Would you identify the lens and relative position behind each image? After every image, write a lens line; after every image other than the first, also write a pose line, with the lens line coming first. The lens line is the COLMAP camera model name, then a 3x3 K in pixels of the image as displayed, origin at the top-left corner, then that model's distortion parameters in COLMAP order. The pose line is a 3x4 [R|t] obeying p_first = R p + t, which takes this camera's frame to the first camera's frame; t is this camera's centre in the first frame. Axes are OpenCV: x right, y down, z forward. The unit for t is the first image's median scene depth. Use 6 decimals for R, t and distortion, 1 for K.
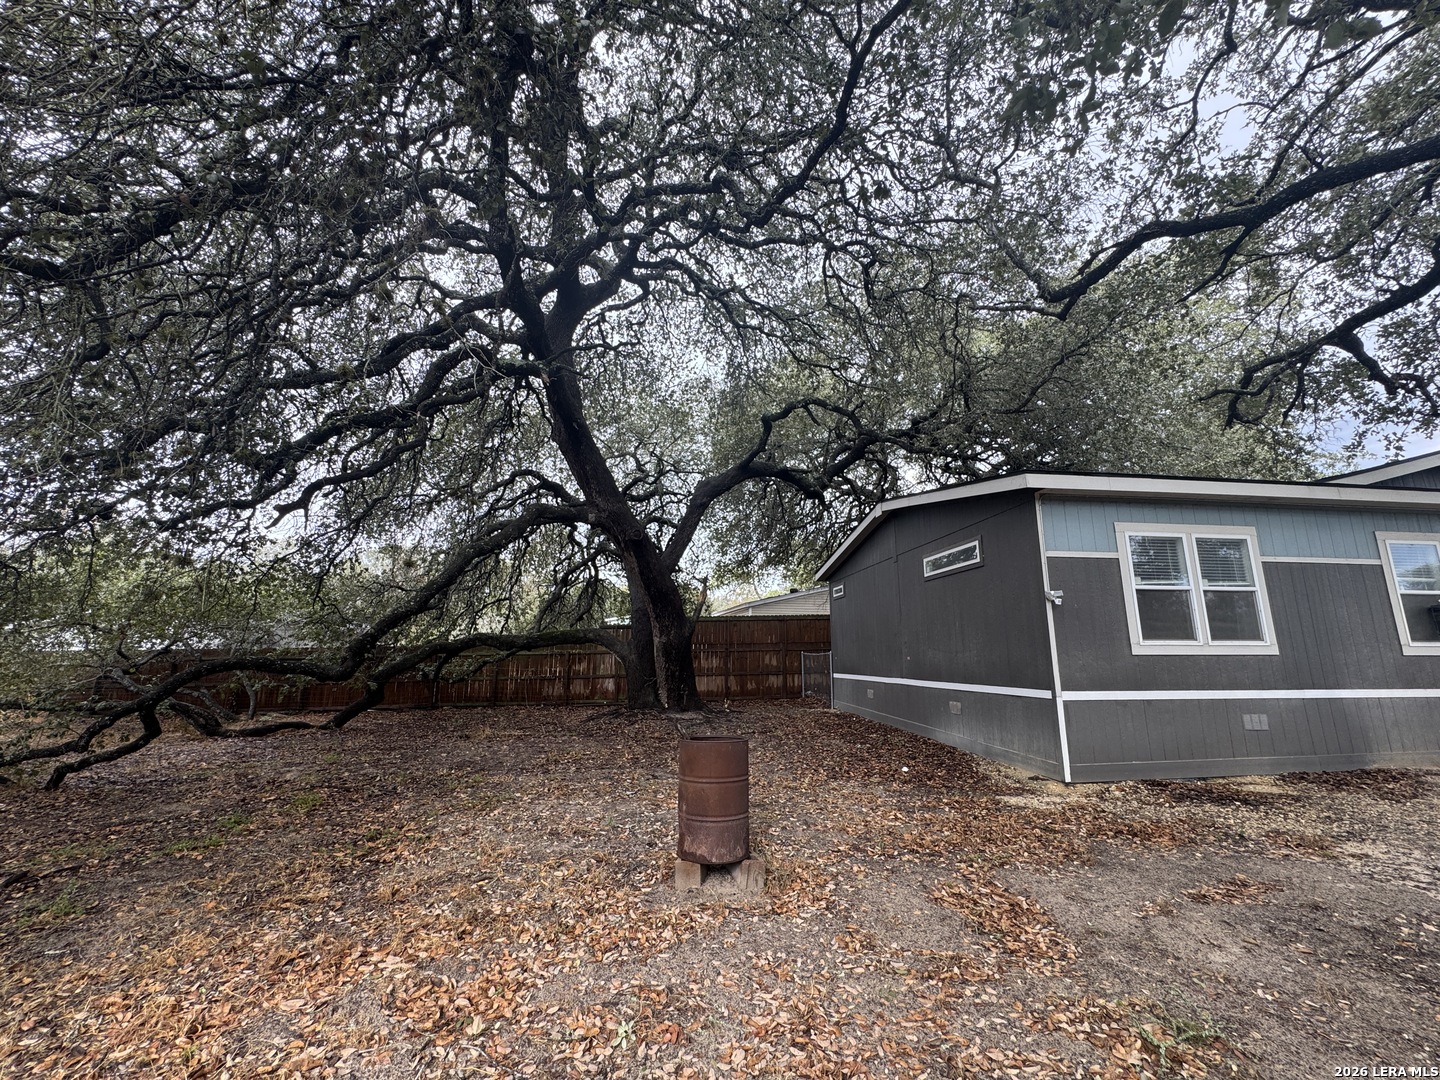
lens RADIAL K [[575.7, 0, 720.1], [0, 575.7, 538.9], [0, 0, 1]] dist [-0.003486, 0.000255]
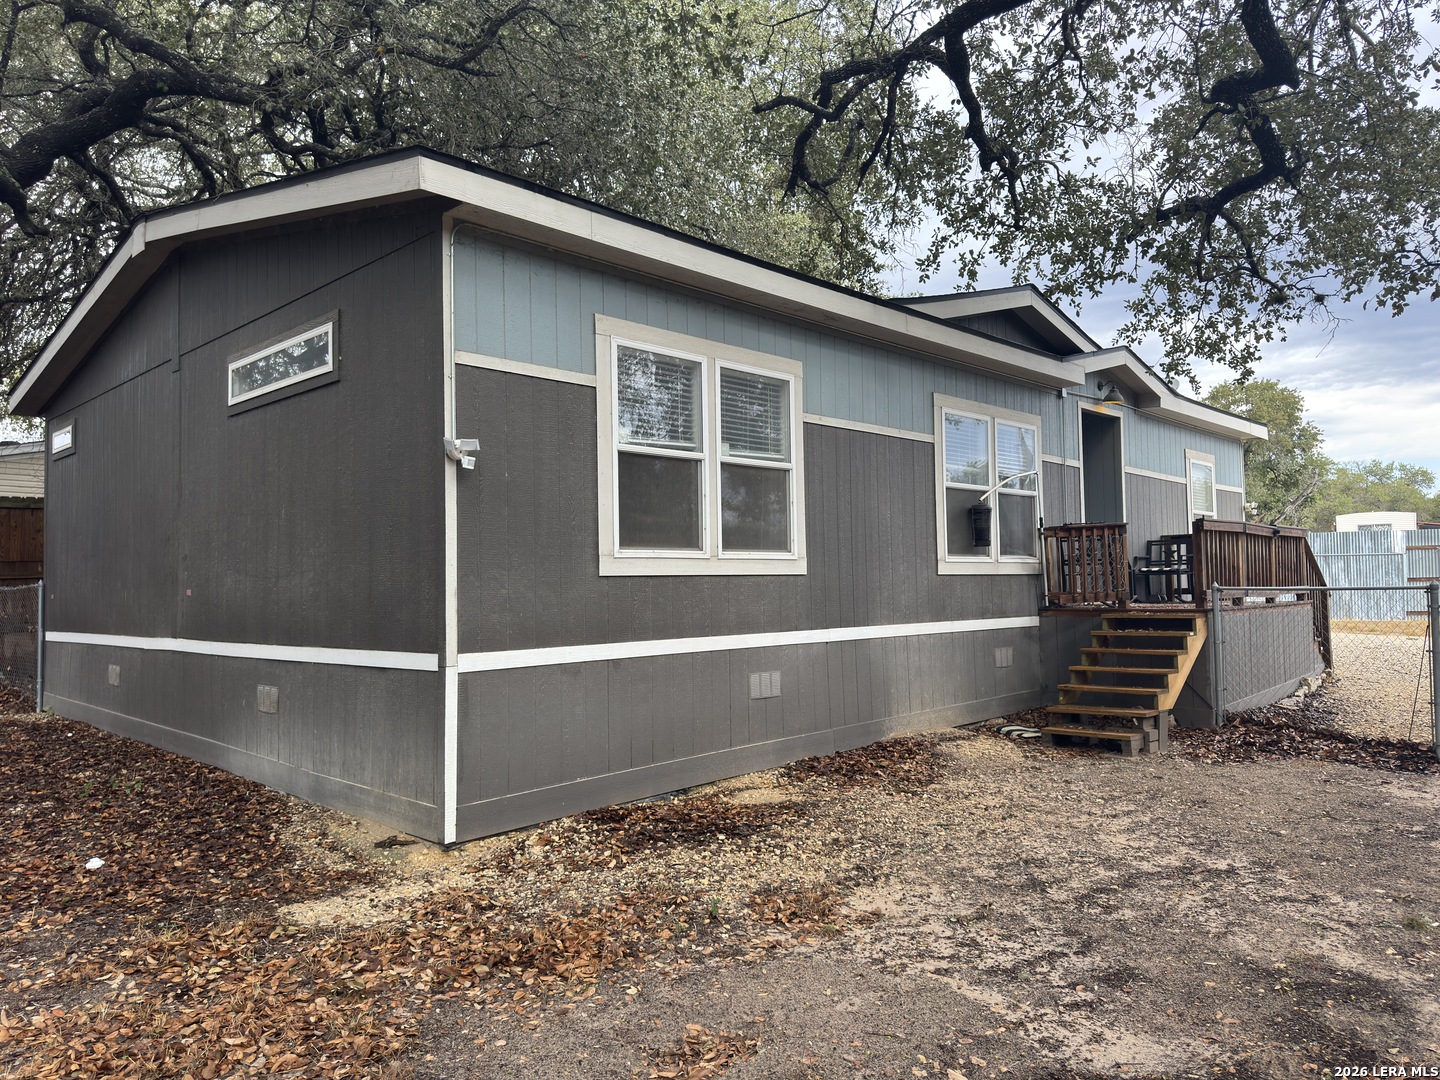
lens RADIAL K [[1005.9, 0, 726.4], [0, 1005.9, 543.0], [0, 0, 1]] dist [0.069719, -0.093093]
pose [[0.776403, 0.012071, 0.630121, 0.233771], [-0.108721, 0.987393, 0.115046, 0.055265], [-0.620788, -0.157829, 0.767927, 0.237594]]
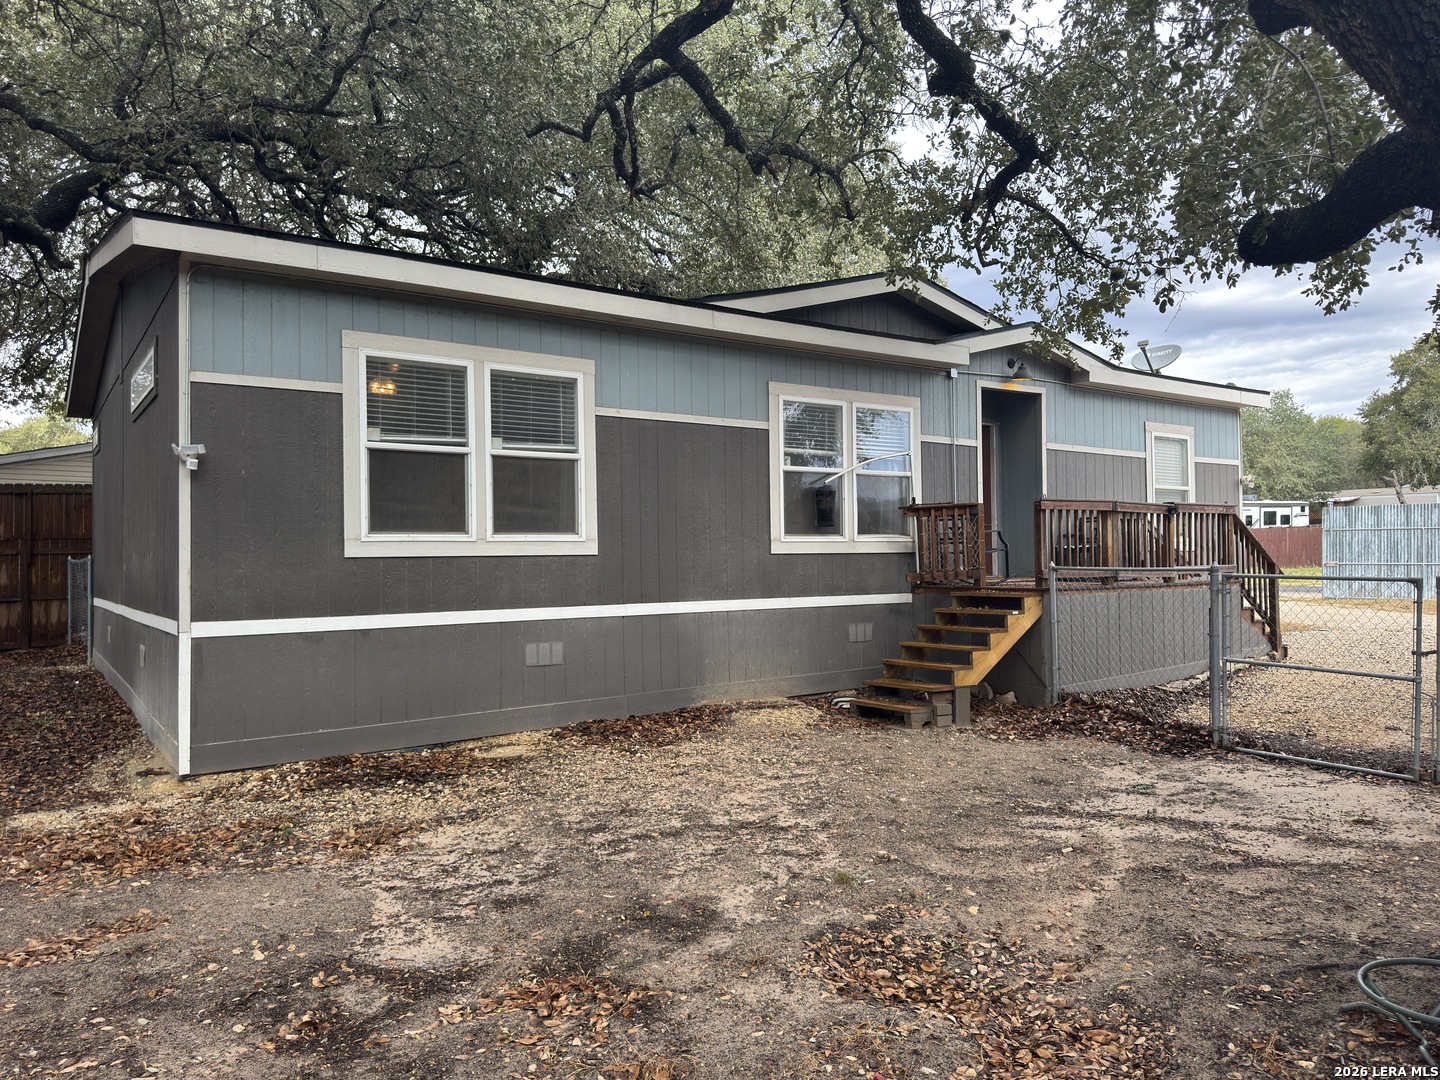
lens RADIAL K [[1007.5, 0, 727.8], [0, 1007.5, 540.2], [0, 0, 1]] dist [0.070949, -0.095463]
pose [[0.884679, -0.004565, 0.466178, 0.563927], [-0.079186, 0.983951, 0.159909, -0.015989], [-0.459426, -0.178383, 0.870119, -0.097249]]
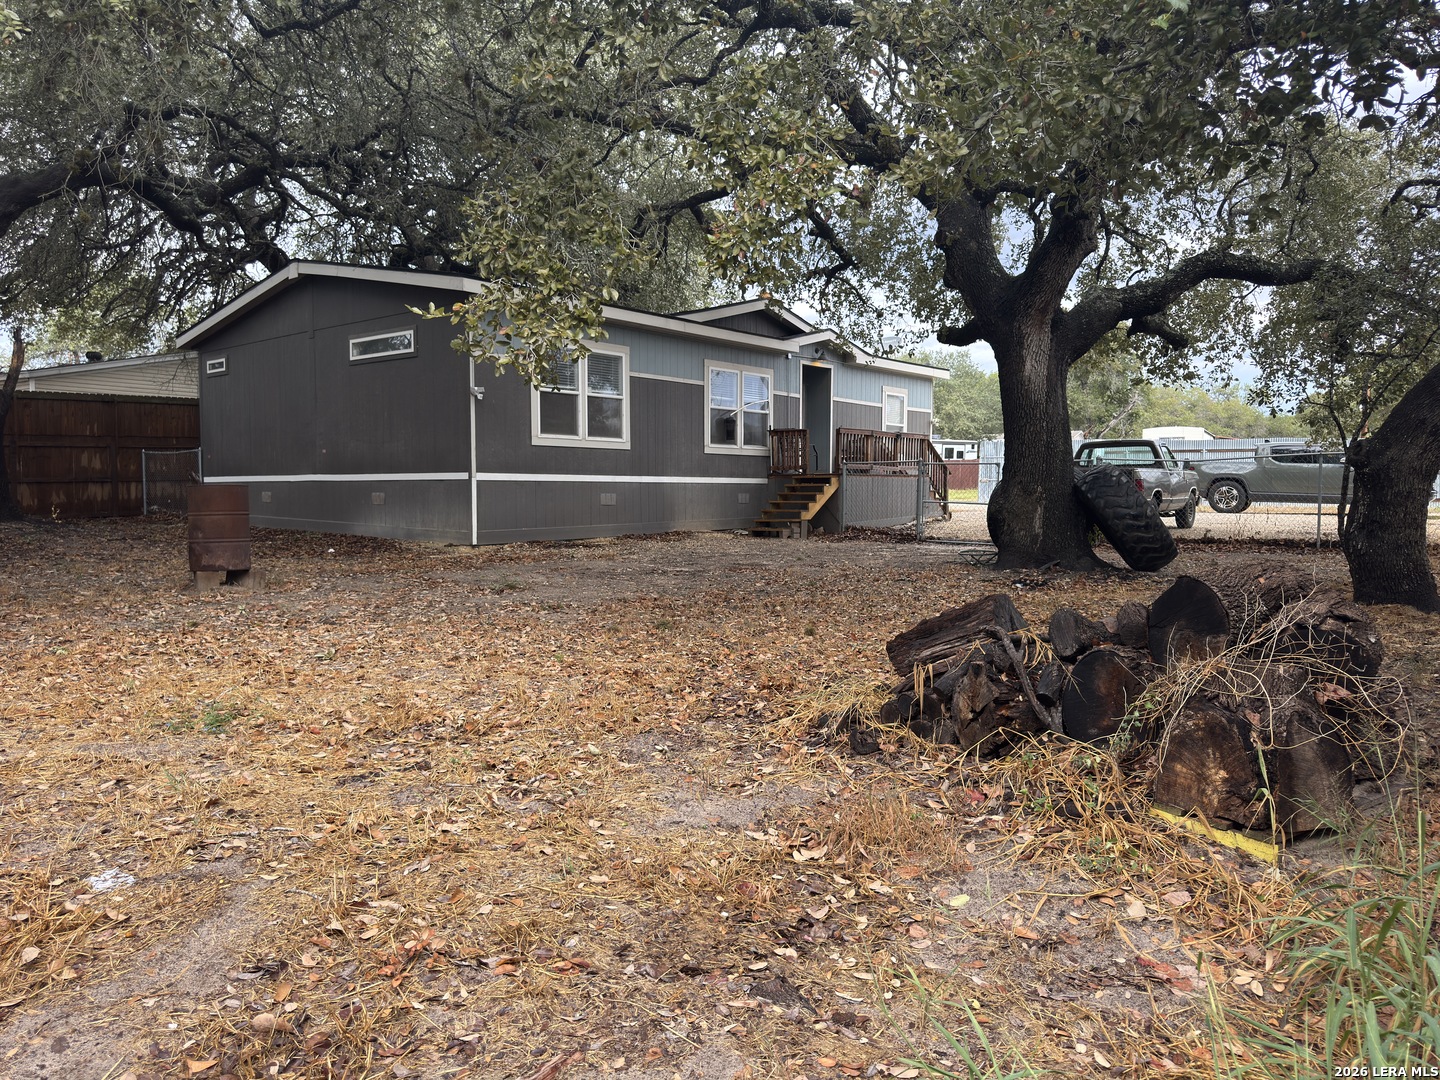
lens RADIAL K [[1008.8, 0, 723.3], [0, 1008.8, 553.3], [0, 0, 1]] dist [0.149794, -0.292295]
pose [[0.728928, -0.043674, 0.683196, -0.454291], [-0.137120, 0.968426, 0.208206, -0.077210], [-0.670717, -0.245447, 0.699924, -0.813493]]
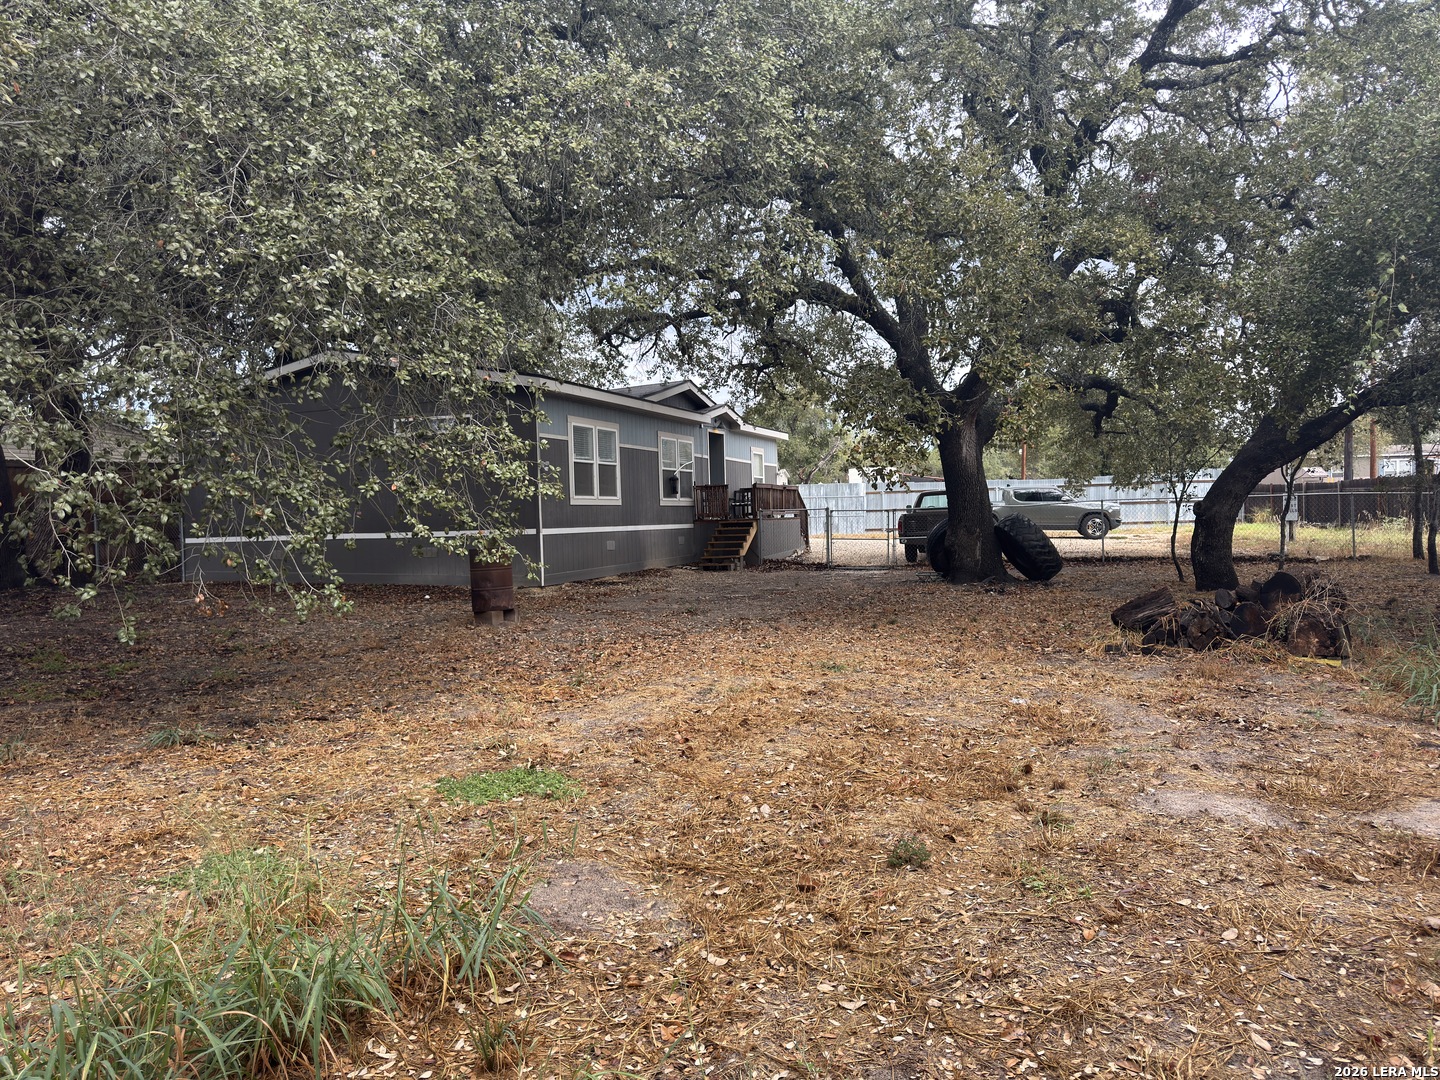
lens RADIAL K [[1008.8, 0, 723.3], [0, 1008.8, 553.3], [0, 0, 1]] dist [0.149794, -0.292295]
pose [[0.475881, -0.044746, 0.878371, -1.429453], [-0.149121, 0.980140, 0.130720, -0.082969], [-0.866776, -0.193191, 0.459757, -0.603253]]
